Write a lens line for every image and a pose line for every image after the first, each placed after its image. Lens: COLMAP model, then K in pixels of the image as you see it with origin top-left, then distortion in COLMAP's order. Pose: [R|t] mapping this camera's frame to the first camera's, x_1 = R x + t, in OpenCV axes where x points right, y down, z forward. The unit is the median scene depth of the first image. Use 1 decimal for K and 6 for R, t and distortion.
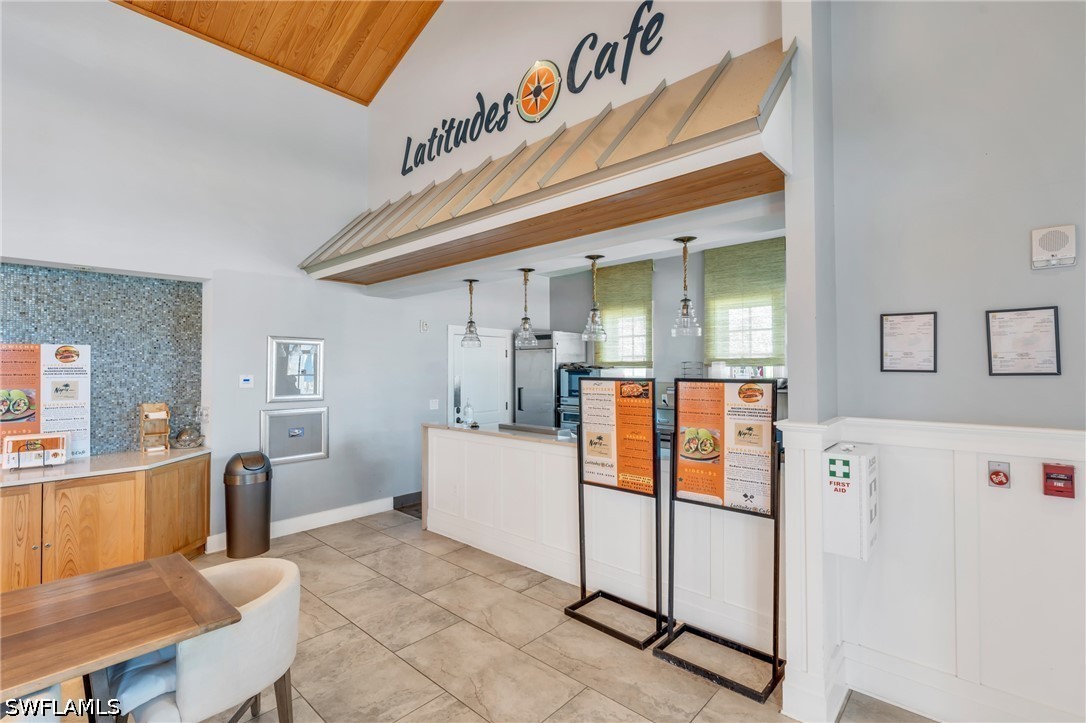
lens RADIAL K [[493.2, 0, 541.2], [0, 493.2, 361.5], [0, 0, 1]] dist [-0.008031, -0.000182]
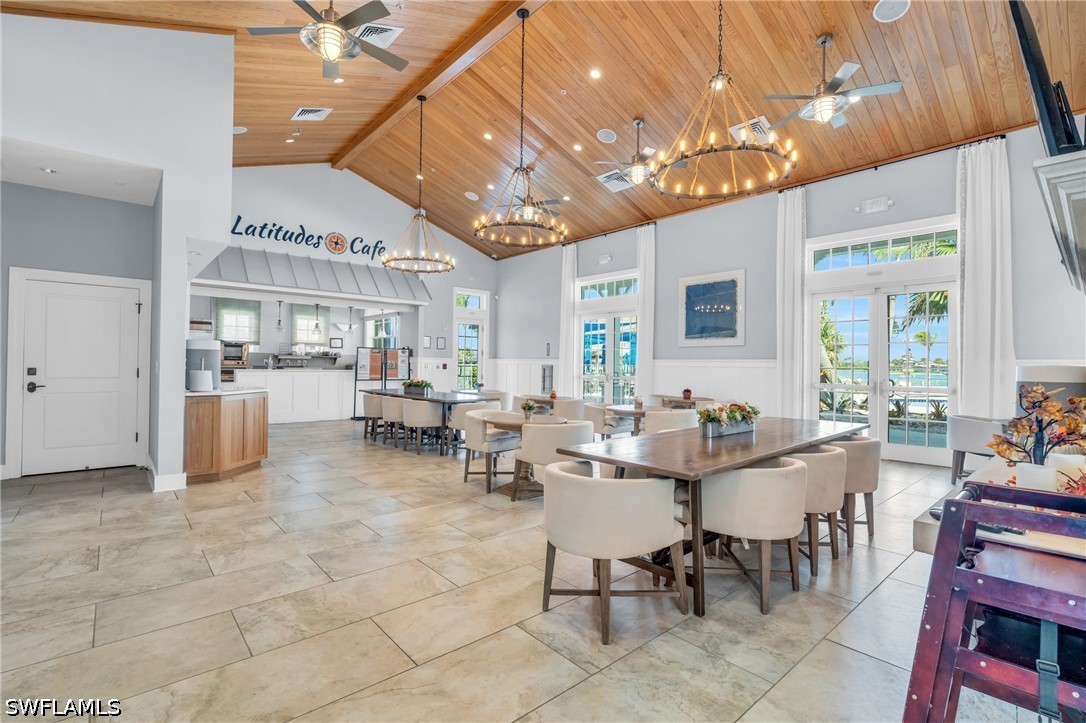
lens RADIAL K [[493.2, 0, 541.0], [0, 493.2, 360.1], [0, 0, 1]] dist [-0.008031, -0.000182]
pose [[0.105343, 0.010080, 0.994385, -2.619062], [-0.023915, 0.999685, -0.007600, 0.099461], [-0.994148, -0.022980, 0.105551, -0.445466]]
